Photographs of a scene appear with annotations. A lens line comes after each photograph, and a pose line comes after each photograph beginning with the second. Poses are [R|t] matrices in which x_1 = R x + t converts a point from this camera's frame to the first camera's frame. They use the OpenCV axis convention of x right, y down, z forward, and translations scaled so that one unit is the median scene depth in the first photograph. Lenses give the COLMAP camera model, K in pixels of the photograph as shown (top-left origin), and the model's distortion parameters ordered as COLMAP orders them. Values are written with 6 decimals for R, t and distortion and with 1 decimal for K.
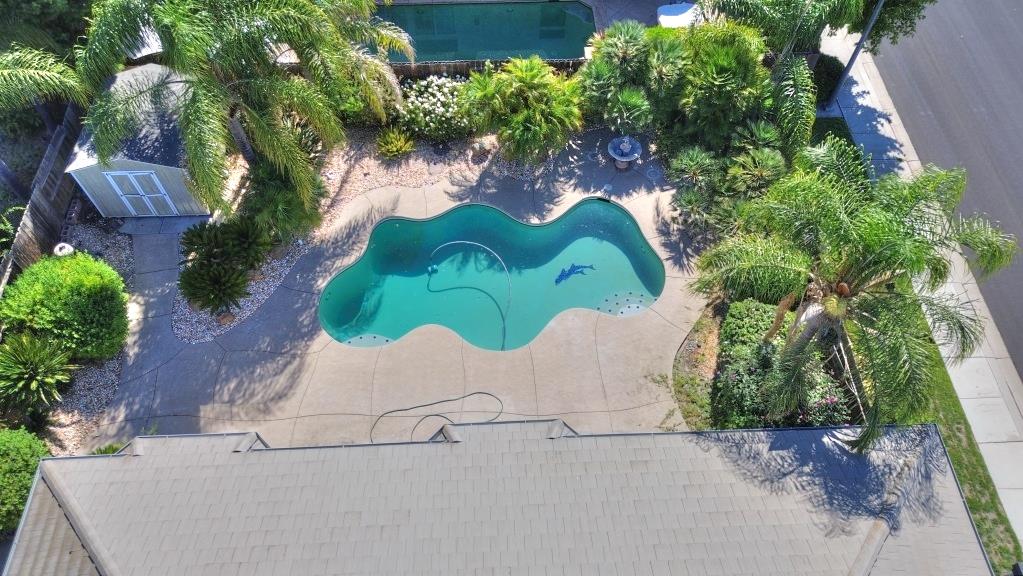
lens RADIAL K [[722.0, 0, 511.6], [0, 722.0, 285.6], [0, 0, 1]] dist [0.073035, -0.073011]
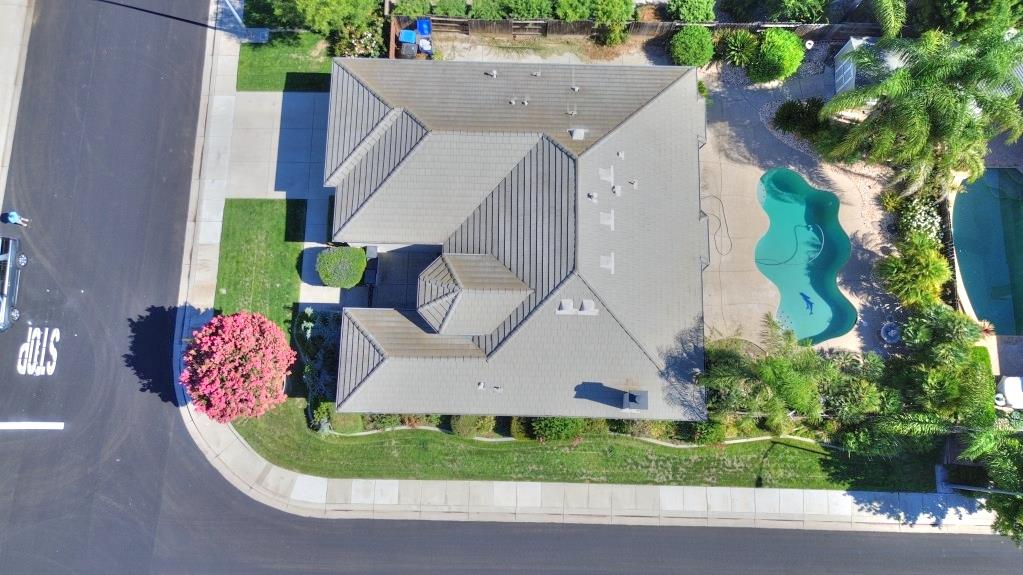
lens RADIAL K [[722.0, 0, 511.6], [0, 722.0, 285.1], [0, 0, 1]] dist [0.073035, -0.073011]
pose [[-0.061575, 0.978673, -0.195979, 0.446495], [-0.844489, 0.053577, 0.532887, -0.368792], [0.532022, 0.198315, 0.823179, -0.891429]]
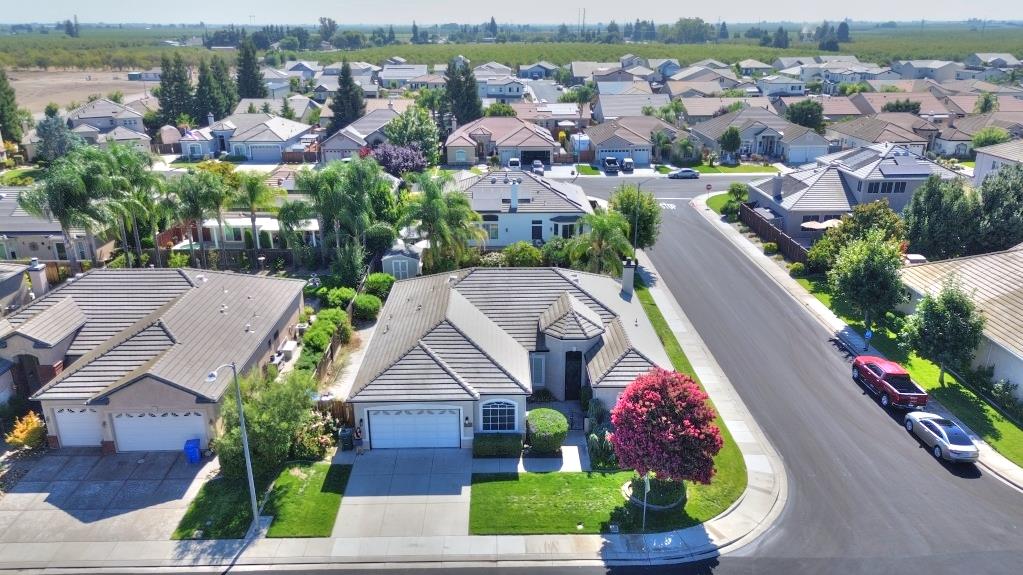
lens RADIAL K [[722.0, 0, 511.6], [0, 722.0, 285.1], [0, 0, 1]] dist [0.073035, -0.073011]
pose [[0.999704, 0.006158, -0.023554, 0.041349], [-0.019197, 0.794362, -0.607141, 1.718915], [0.014972, 0.607413, 0.794245, -1.347372]]
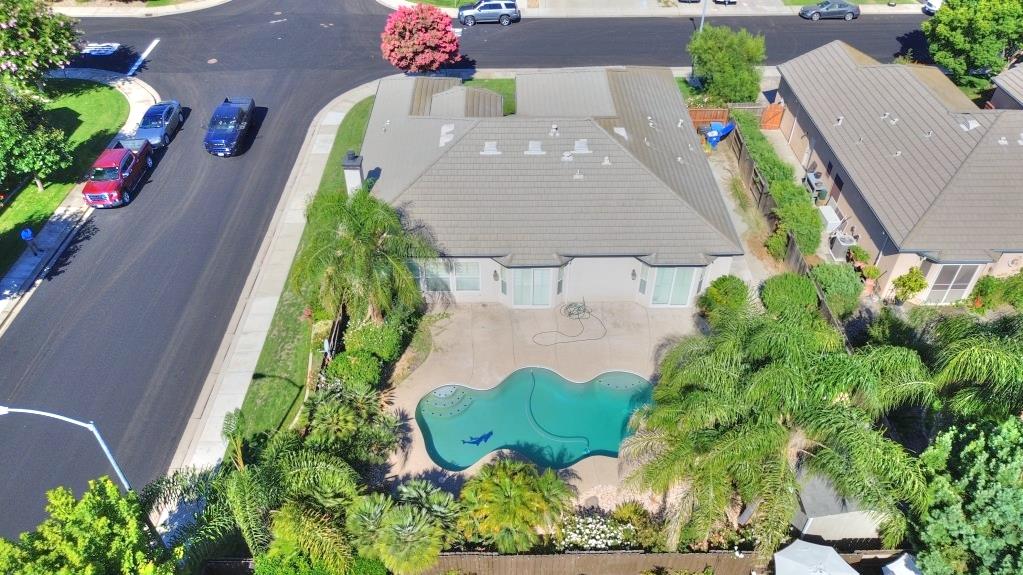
lens RADIAL K [[738.0, 0, 511.5], [0, 738.0, 287.5], [0, 0, 1]] dist [0.066559, -0.077742]
pose [[-0.999450, -0.021149, 0.025539, -0.003790], [0.028158, -0.134571, 0.990504, -1.335634], [-0.017511, 0.990678, 0.135092, 0.549827]]
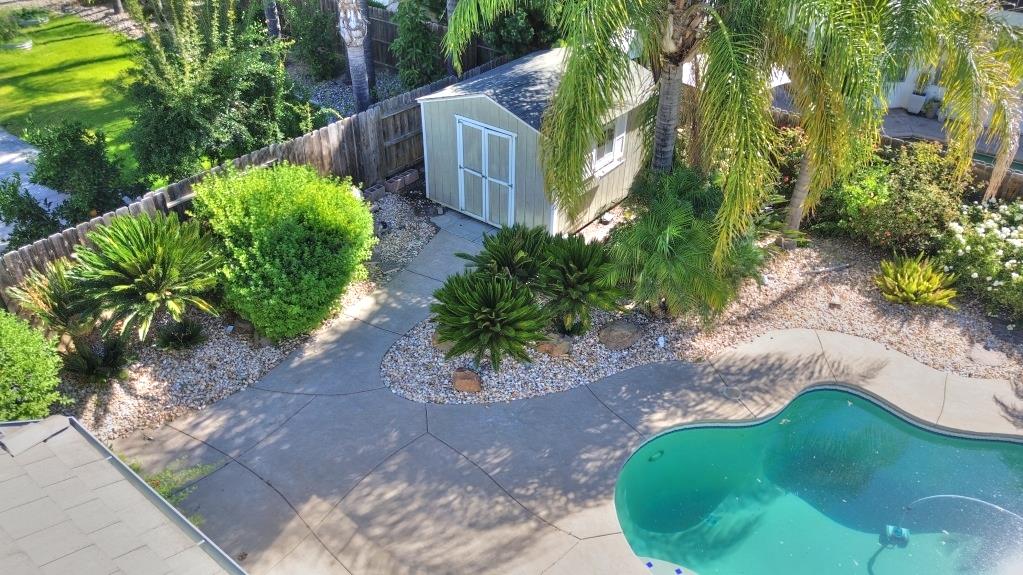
lens RADIAL K [[722.0, 0, 511.6], [0, 722.0, 285.1], [0, 0, 1]] dist [0.073035, -0.073011]
pose [[0.767309, 0.364828, -0.527387, -0.113164], [-0.543143, 0.806948, -0.232014, 0.083727], [0.340929, 0.464473, 0.817332, 0.514844]]
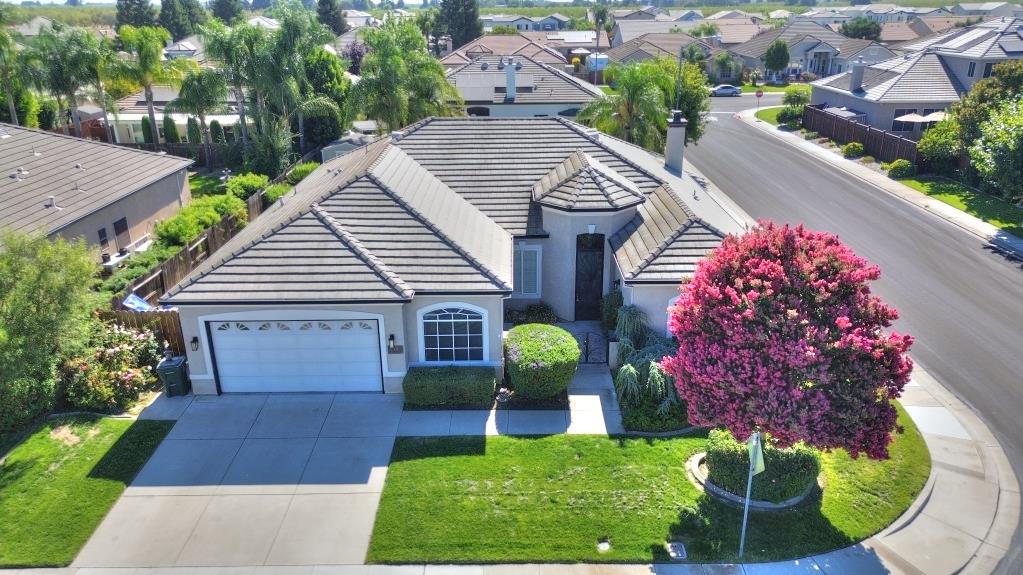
lens RADIAL K [[722.0, 0, 511.6], [0, 722.0, 285.1], [0, 0, 1]] dist [0.073035, -0.073011]
pose [[0.999048, 0.006985, -0.043060, 0.090904], [-0.030902, 0.810051, -0.585544, 1.400586], [0.030791, 0.586317, 0.809496, -0.545595]]
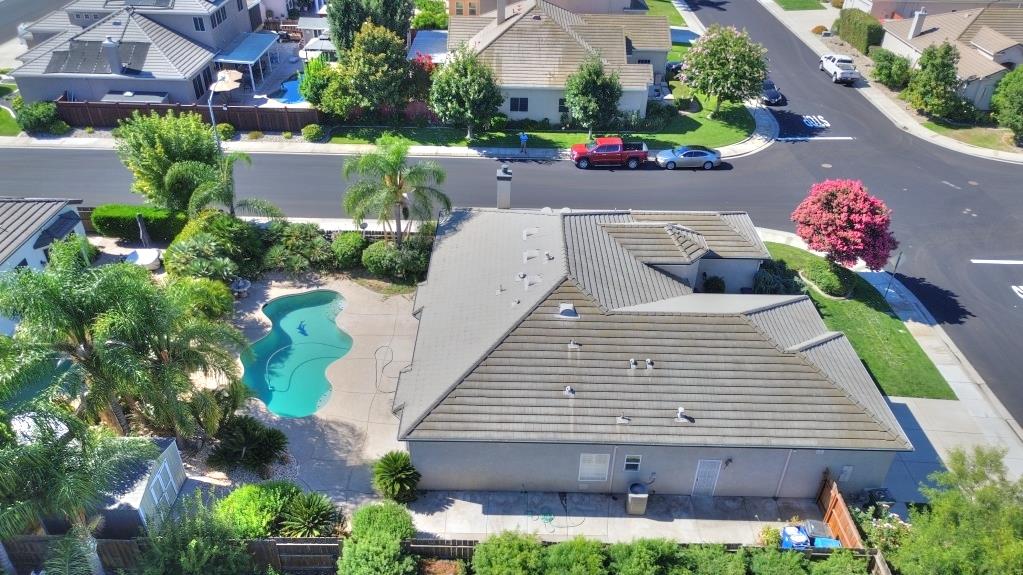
lens RADIAL K [[722.0, 0, 511.6], [0, 722.0, 285.1], [0, 0, 1]] dist [0.073035, -0.073011]
pose [[0.044621, -0.561034, 0.826590, -1.287200], [0.827714, 0.484057, 0.283864, -0.153907], [-0.559374, 0.671513, 0.485974, -0.200753]]
